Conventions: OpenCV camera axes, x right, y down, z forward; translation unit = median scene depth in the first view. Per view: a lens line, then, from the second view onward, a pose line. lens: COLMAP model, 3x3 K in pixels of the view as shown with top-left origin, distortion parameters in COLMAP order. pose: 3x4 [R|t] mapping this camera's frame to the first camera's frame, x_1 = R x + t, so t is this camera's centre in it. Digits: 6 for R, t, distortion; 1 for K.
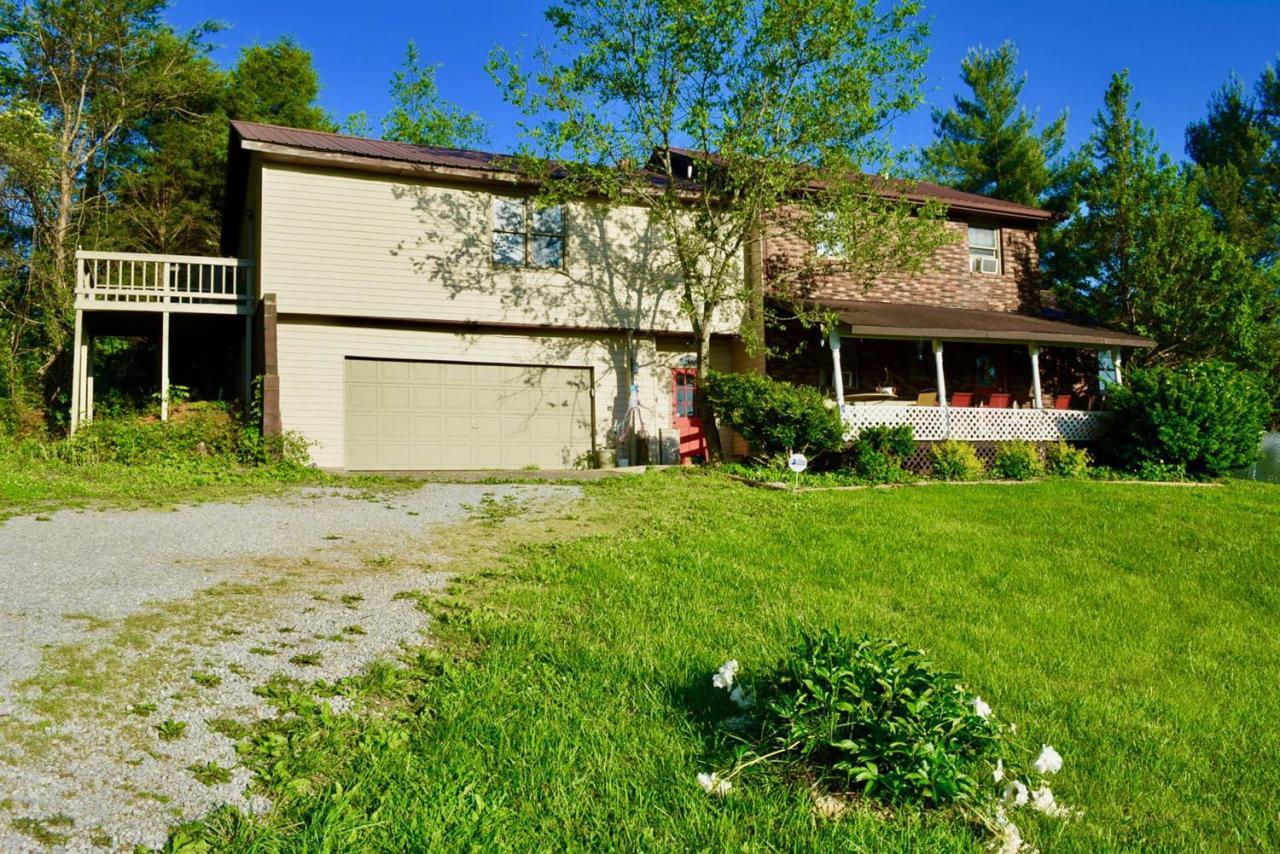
lens RADIAL K [[1055.4, 0, 639.7], [0, 1055.4, 418.9], [0, 0, 1]] dist [-0.082613, 0.008685]
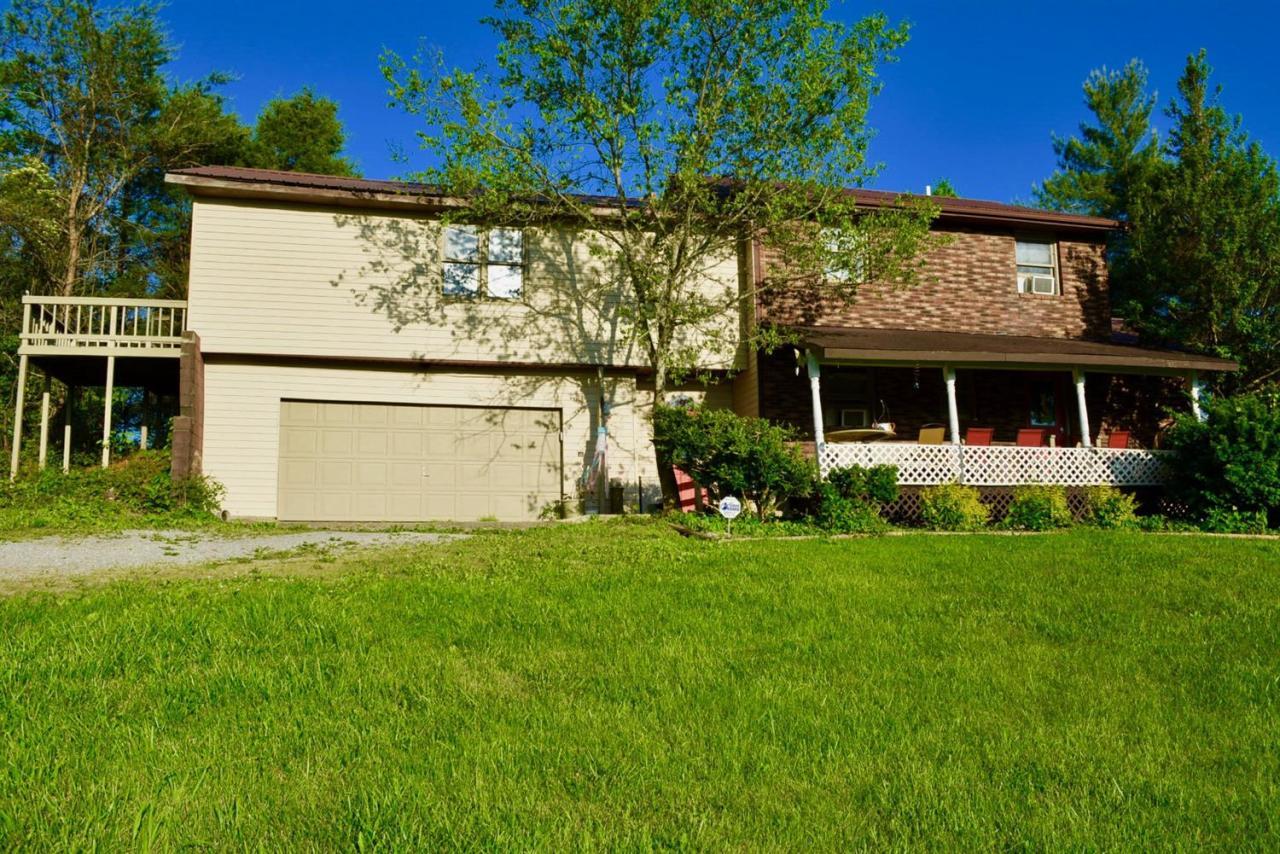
lens RADIAL K [[1055.4, 0, 641.7], [0, 1055.4, 422.8], [0, 0, 1]] dist [-0.082613, 0.008685]
pose [[0.984875, -0.017278, -0.172404, 0.182172], [0.006161, 0.997879, -0.064810, 0.022833], [0.173158, 0.062767, 0.982892, 0.128148]]
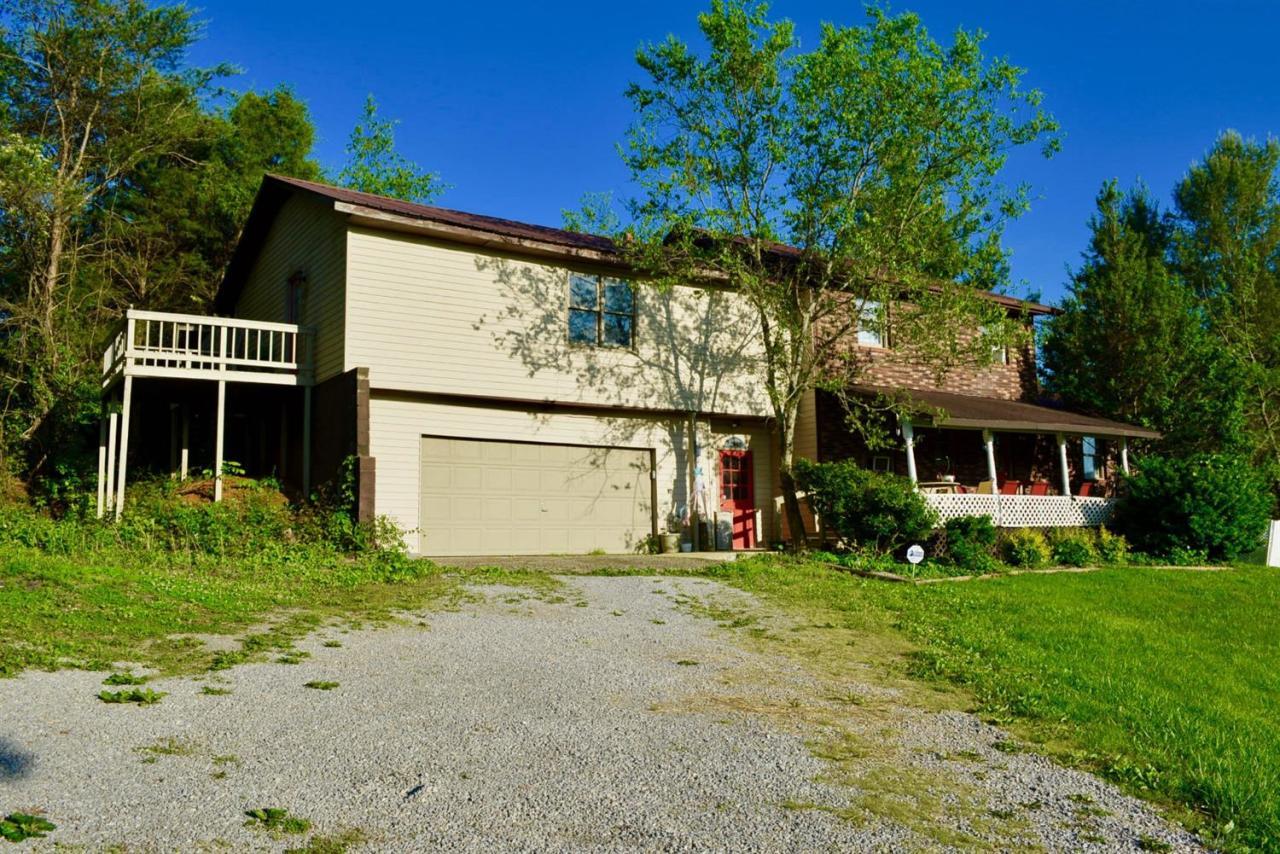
lens RADIAL K [[1055.4, 0, 643.3], [0, 1055.4, 416.2], [0, 0, 1]] dist [-0.082613, 0.008685]
pose [[0.984736, 0.025482, 0.172177, -0.229559], [-0.015618, 0.998171, -0.058405, -0.022402], [-0.173350, 0.054824, 0.983333, 0.035539]]
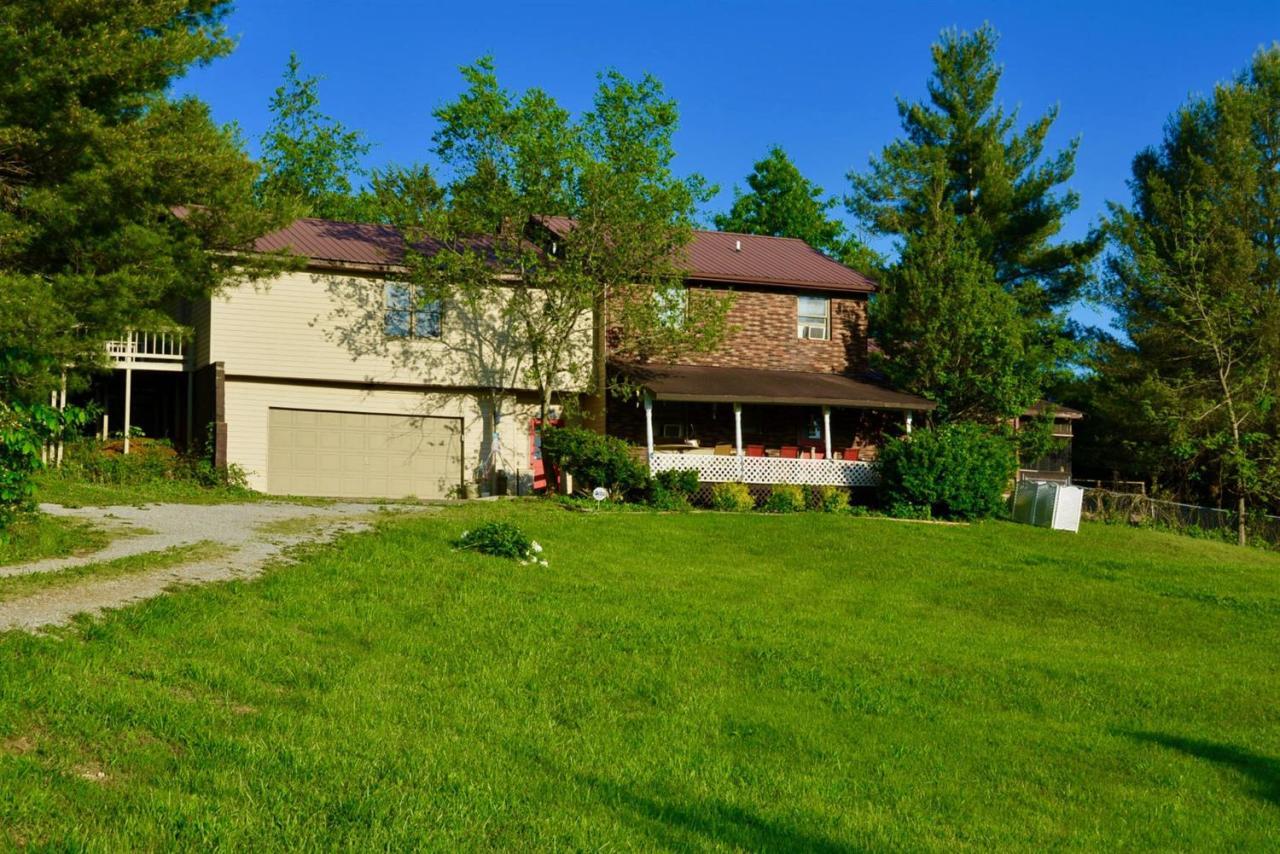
lens RADIAL K [[1880.1, 0, 645.8], [0, 1880.1, 417.3], [0, 0, 1]] dist [-0.012092, 0.000000]
pose [[0.999568, 0.023222, 0.018029, 0.131863], [-0.022834, 0.999510, -0.021420, -0.006781], [-0.018517, 0.020999, 0.999608, -1.232040]]
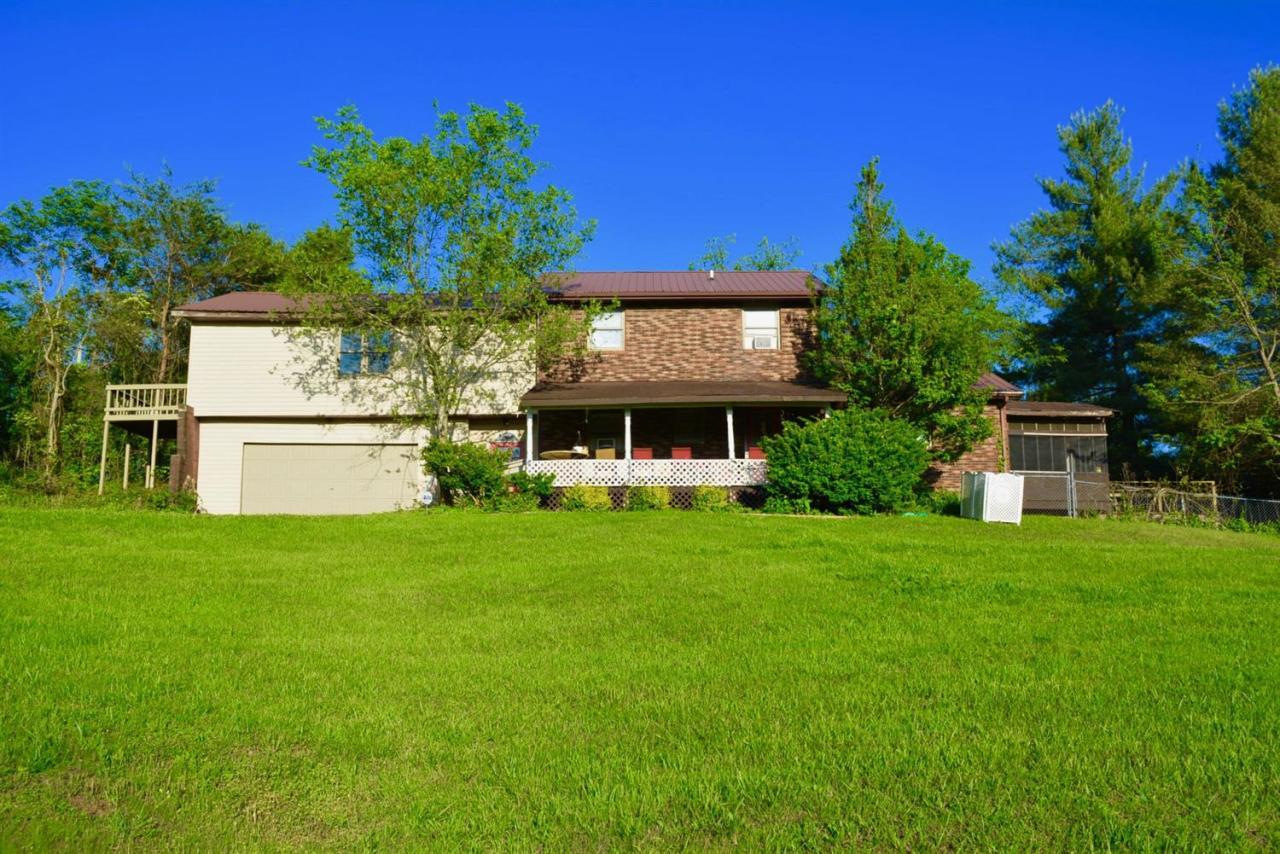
lens RADIAL K [[1123.3, 0, 639.3], [0, 1123.3, 421.7], [0, 0, 1]] dist [-0.072447, 0.000200]
pose [[0.912366, -0.058568, -0.405164, 0.832053], [0.016793, 0.994234, -0.105905, 0.084016], [0.409030, 0.089820, 0.908089, -0.217641]]
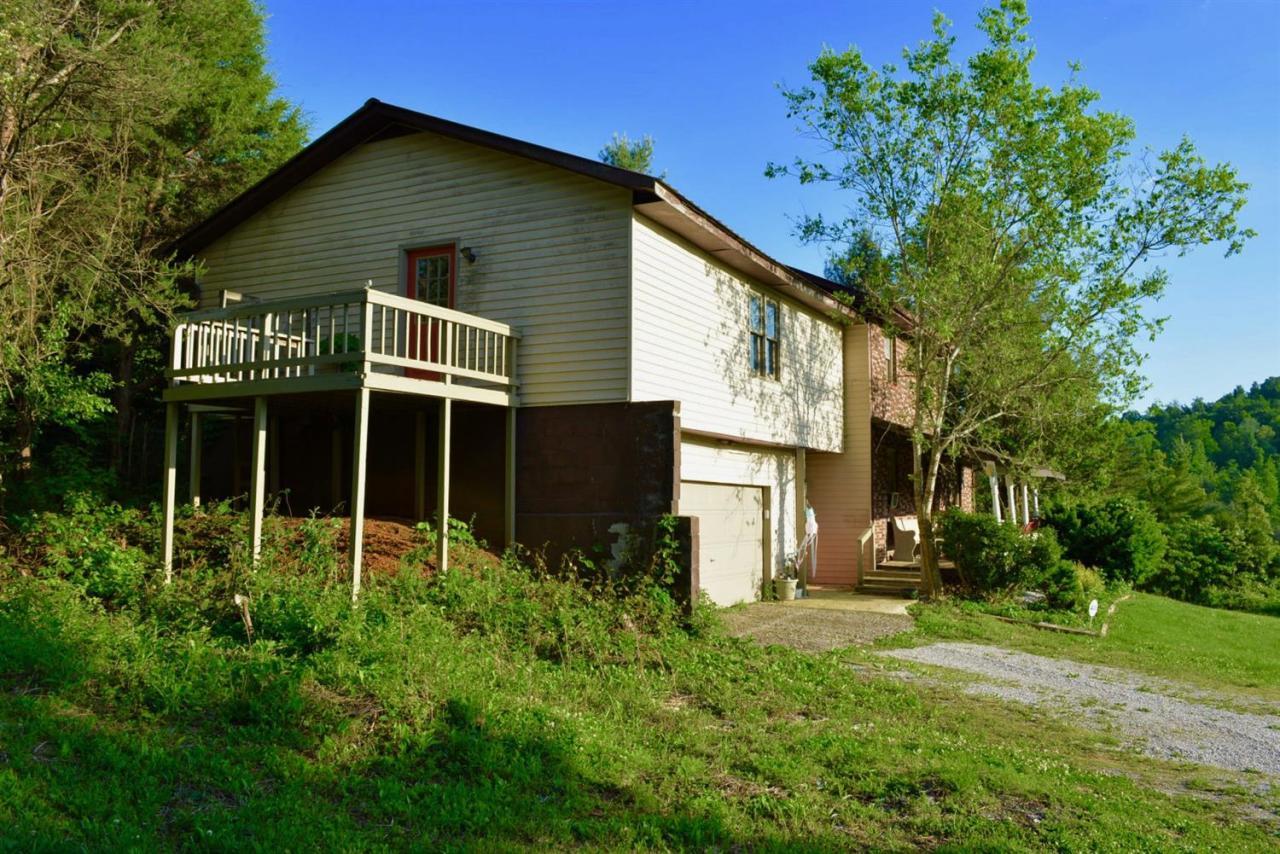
lens RADIAL K [[1055.4, 0, 638.9], [0, 1055.4, 422.9], [0, 0, 1]] dist [-0.082613, 0.008685]
pose [[0.774761, 0.068357, 0.628548, -0.714786], [-0.060692, 0.997588, -0.033681, -0.066829], [-0.629334, -0.012053, 0.777041, 0.380749]]
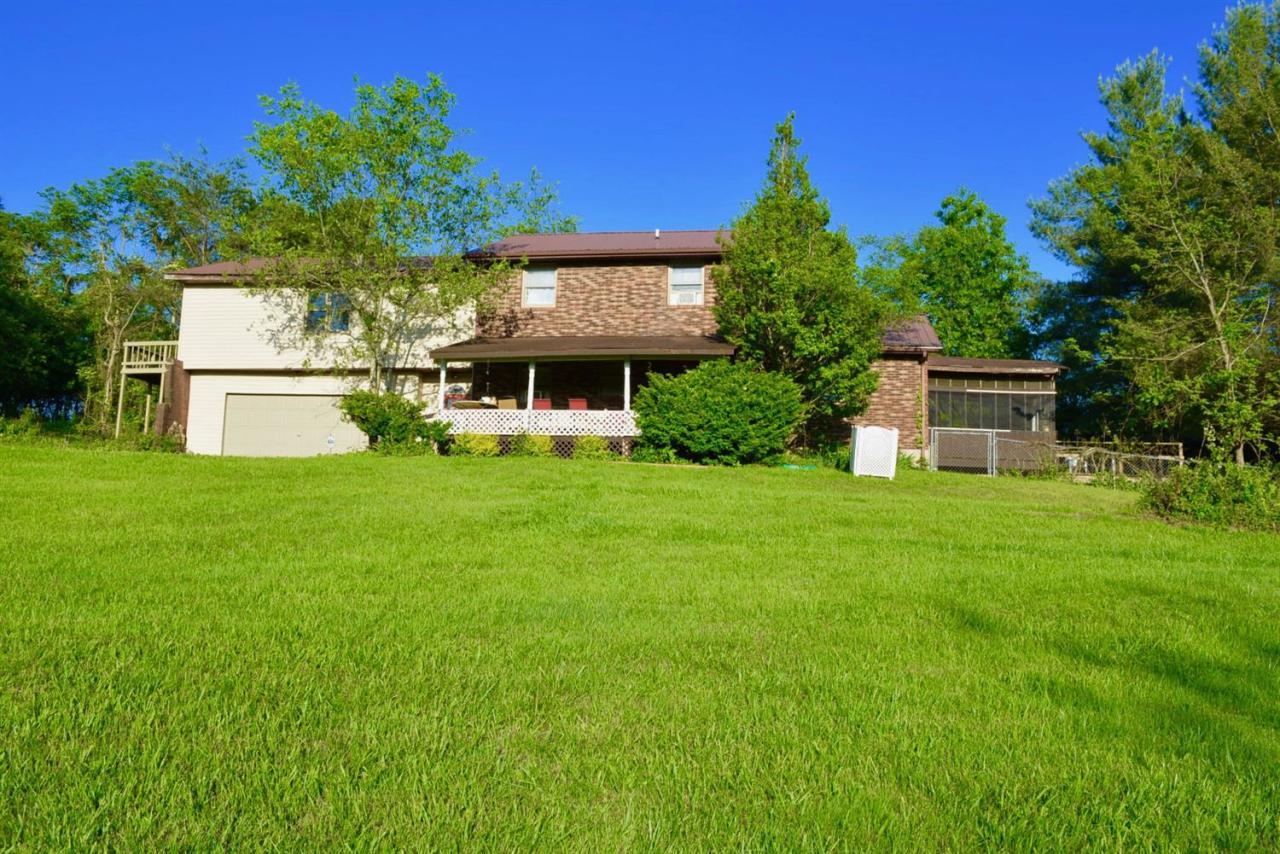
lens RADIAL K [[1089.6, 0, 639.1], [0, 1089.6, 424.3], [0, 0, 1]] dist [-0.080980, 0.001366]
pose [[0.831349, -0.033537, -0.554737, 1.141952], [-0.008453, 0.997299, -0.072960, 0.103341], [0.555686, 0.065345, 0.828821, -0.061233]]
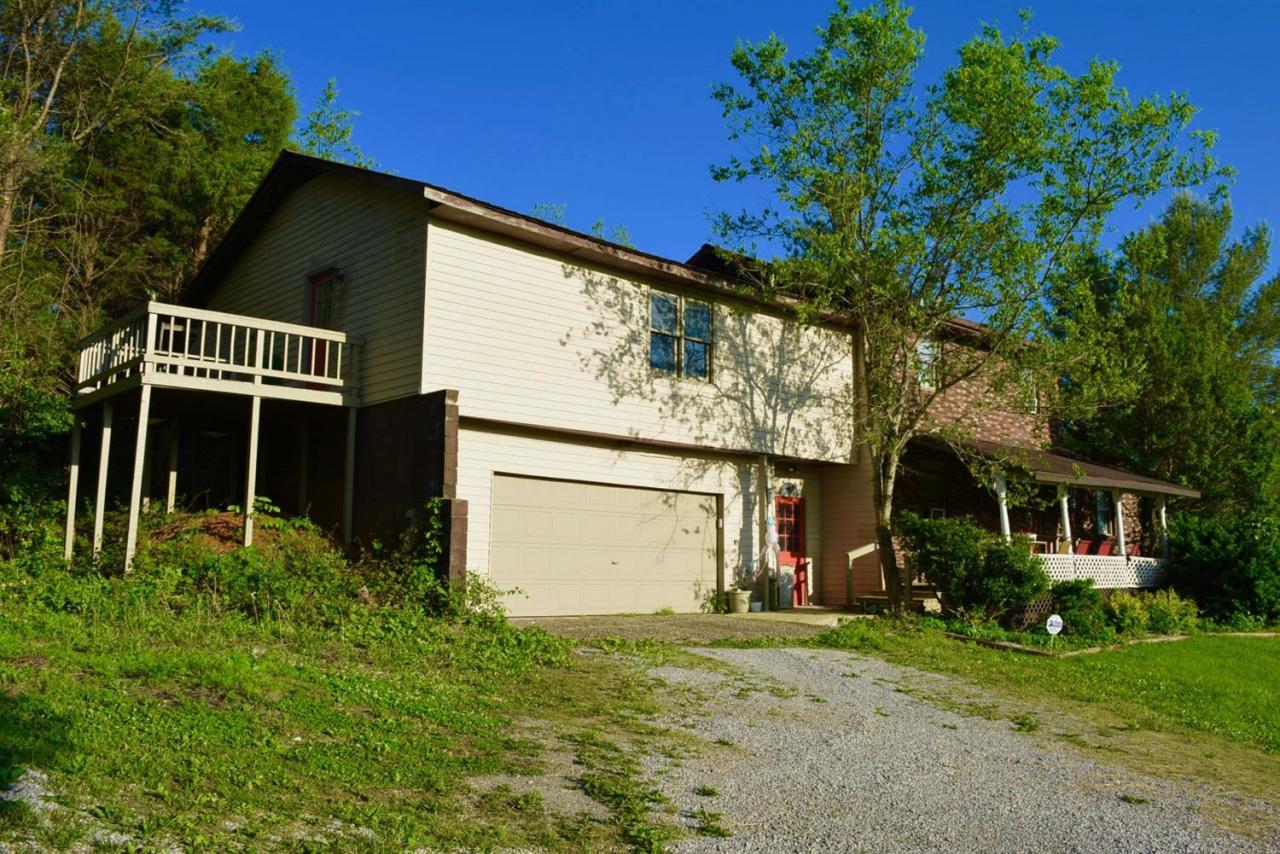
lens RADIAL K [[1055.4, 0, 634.6], [0, 1055.4, 433.0], [0, 0, 1]] dist [-0.082613, 0.008685]
pose [[0.947697, 0.067917, 0.311863, -0.398005], [-0.049000, 0.996474, -0.068110, -0.036603], [-0.315389, 0.049267, 0.947683, 0.198320]]
